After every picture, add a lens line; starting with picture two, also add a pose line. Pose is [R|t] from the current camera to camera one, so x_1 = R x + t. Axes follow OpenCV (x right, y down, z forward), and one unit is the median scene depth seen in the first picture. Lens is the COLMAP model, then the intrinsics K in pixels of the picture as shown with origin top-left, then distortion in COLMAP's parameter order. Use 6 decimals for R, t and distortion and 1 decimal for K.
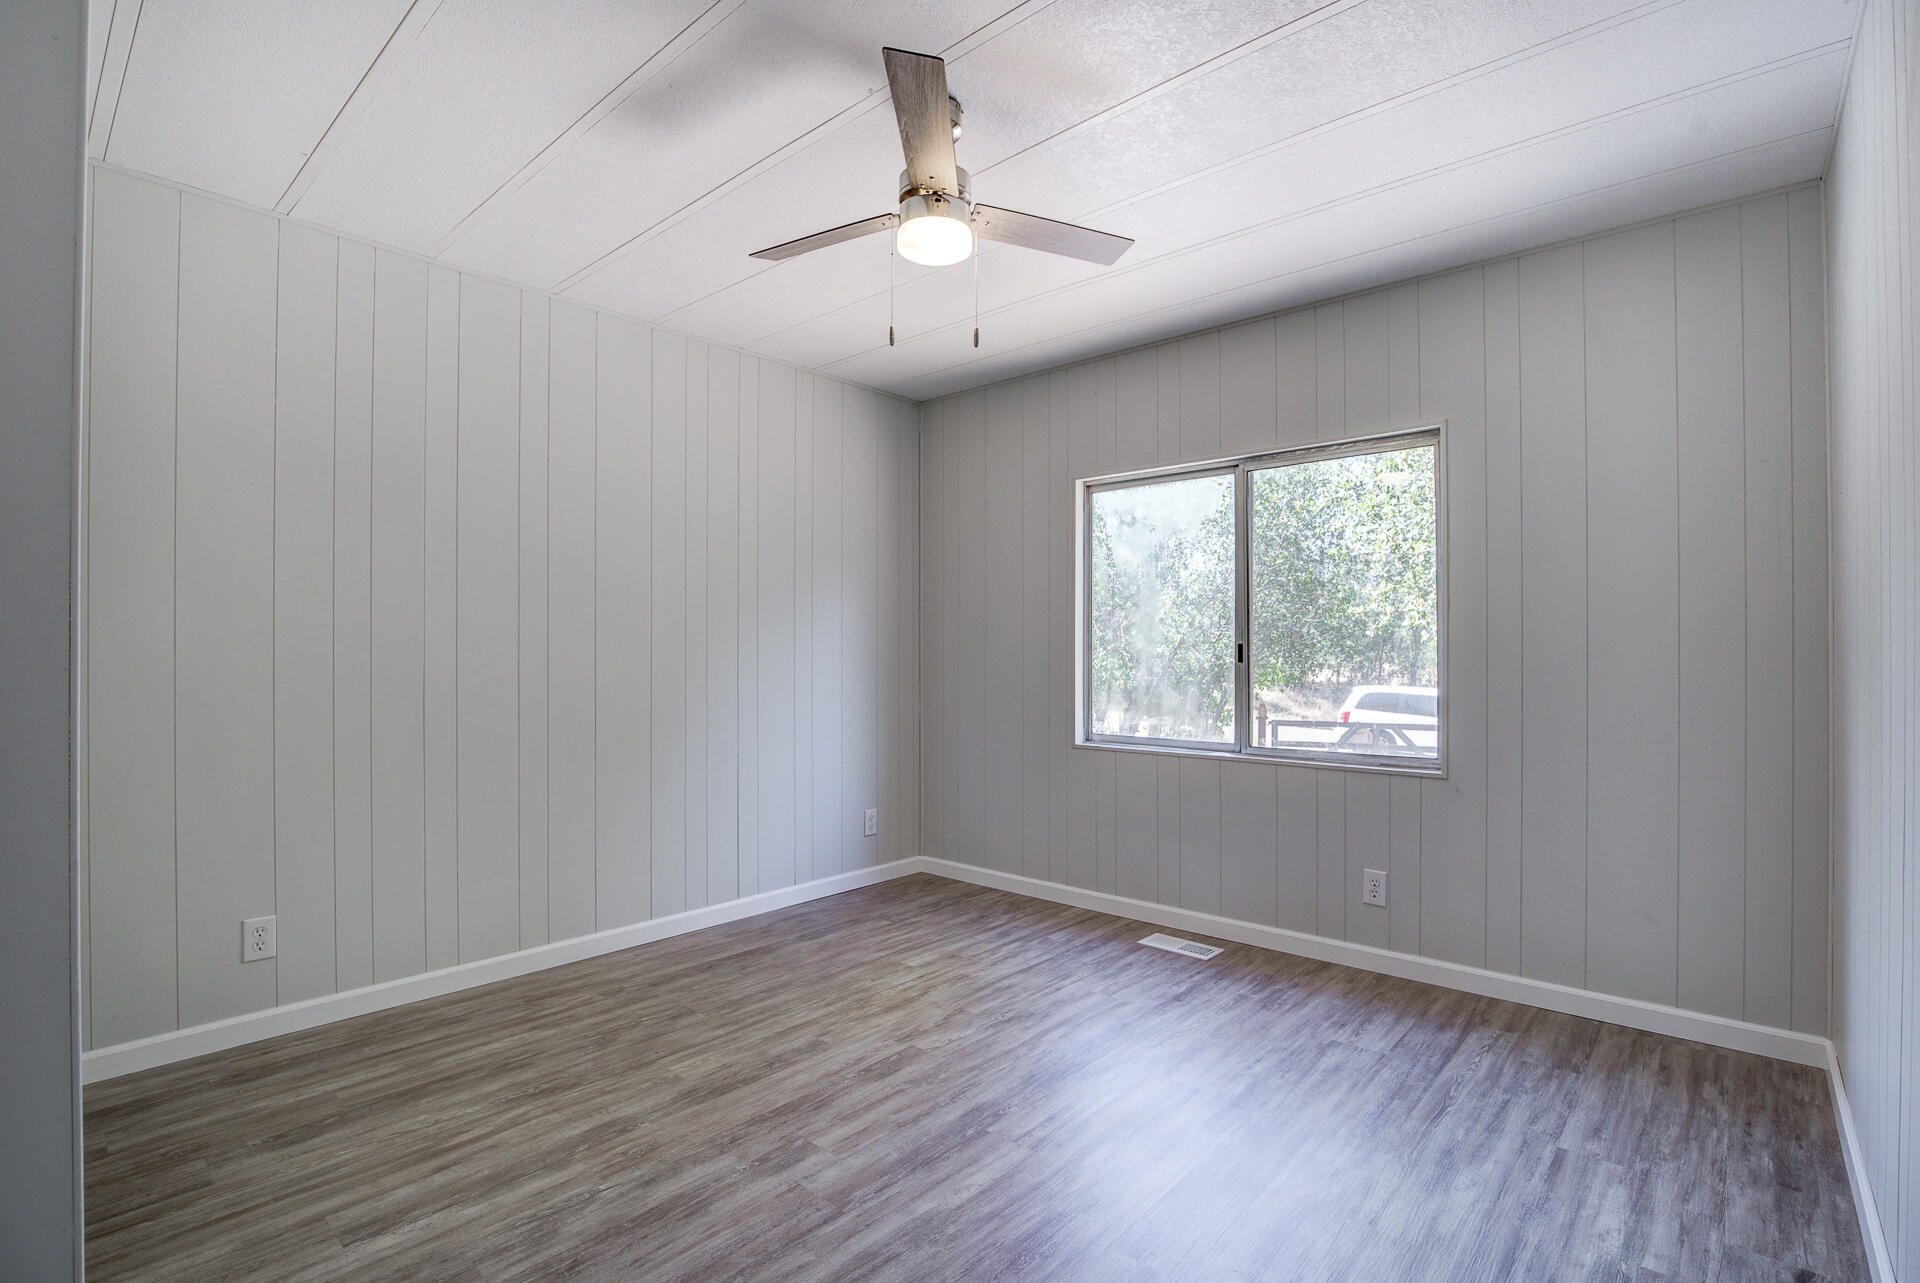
lens RADIAL K [[897.3, 0, 952.2], [0, 897.3, 635.9], [0, 0, 1]] dist [-0.040640, 0.008934]
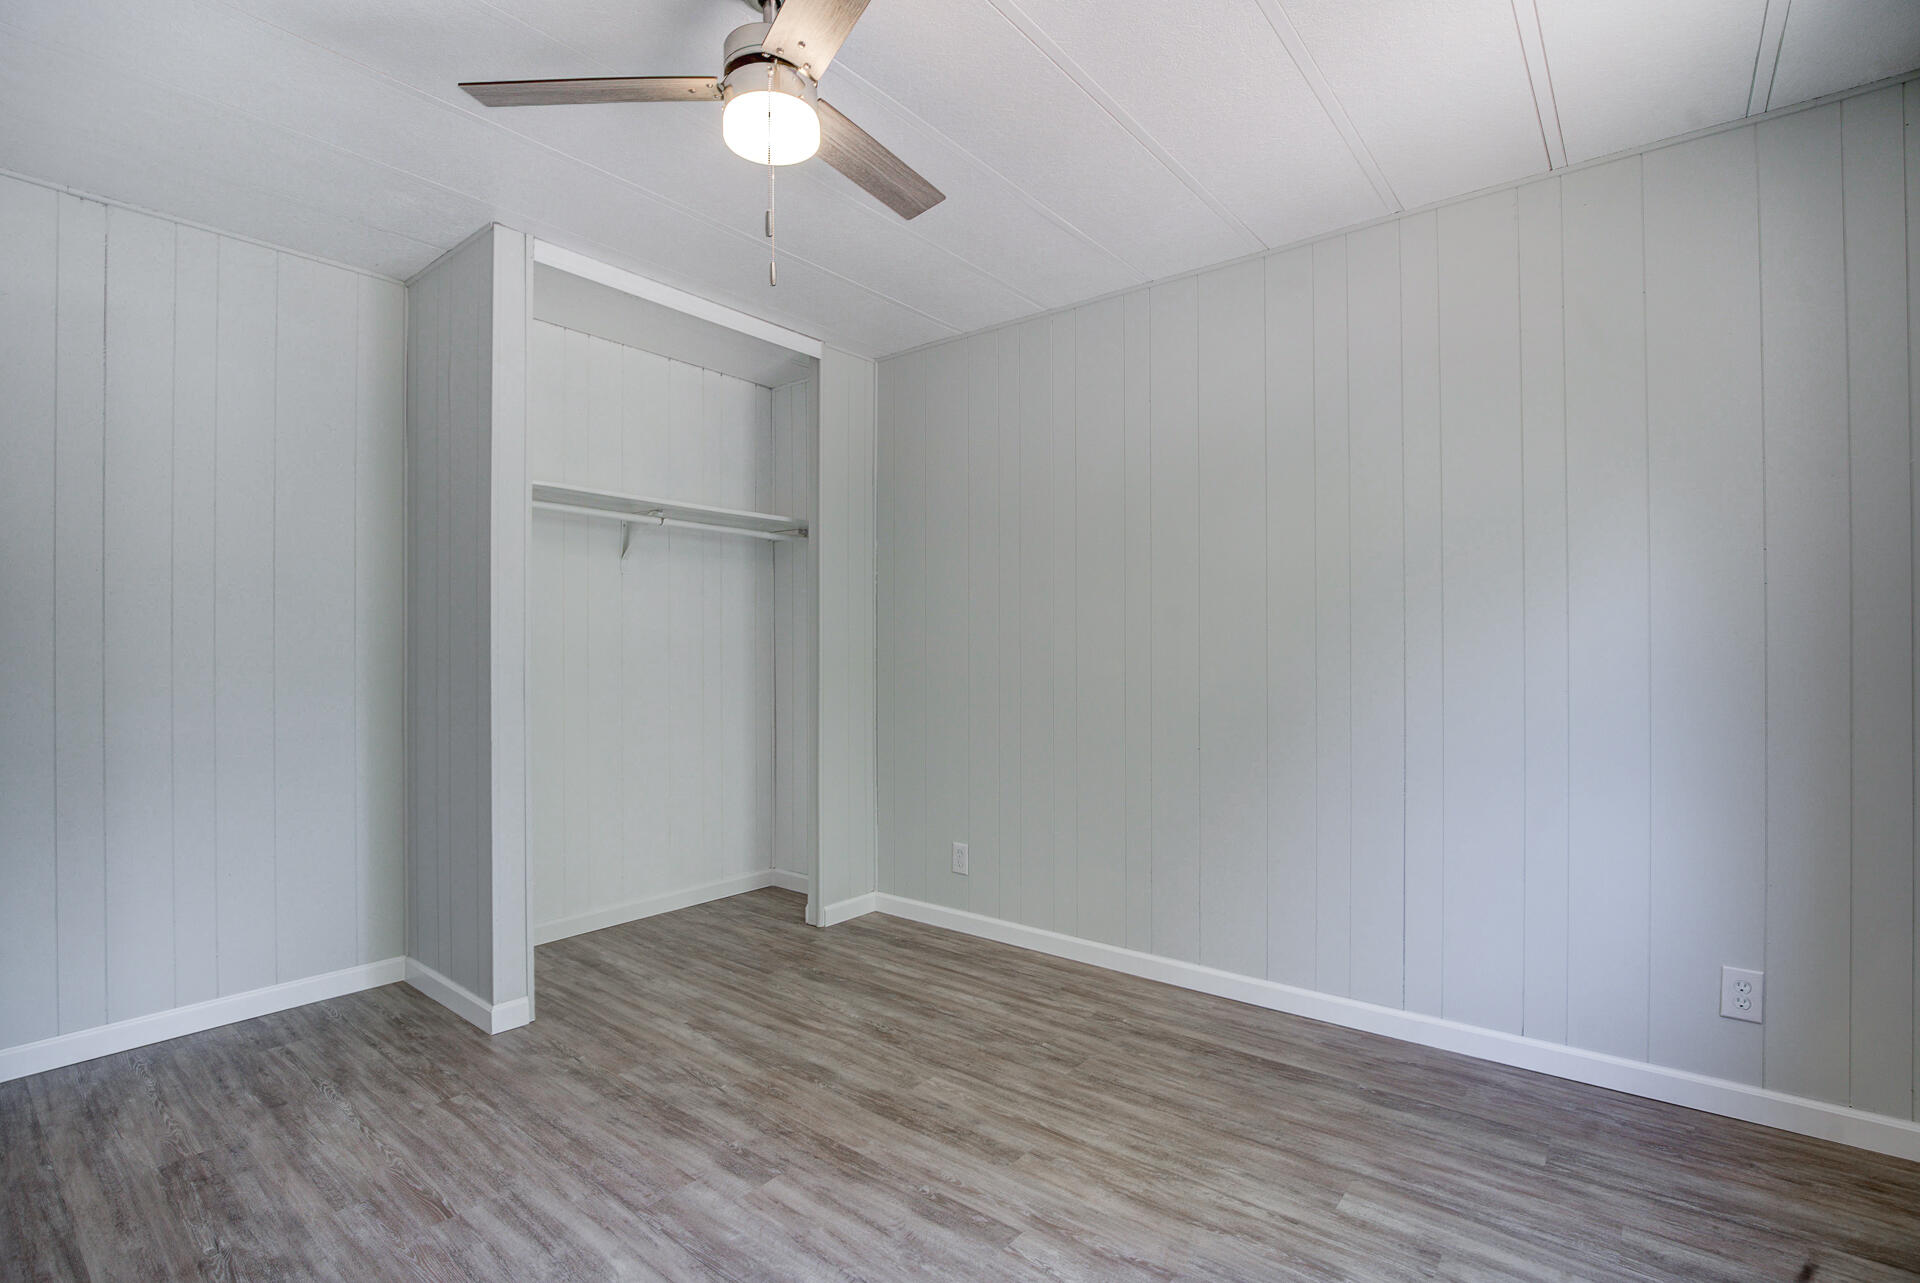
lens RADIAL K [[897.3, 0, 952.2], [0, 897.3, 635.9], [0, 0, 1]] dist [-0.040640, 0.008934]
pose [[0.056699, -0.015097, -0.998277, 0.616735], [0.017006, 0.999755, -0.014153, 0.013017], [0.998246, -0.016174, 0.056942, 0.893831]]
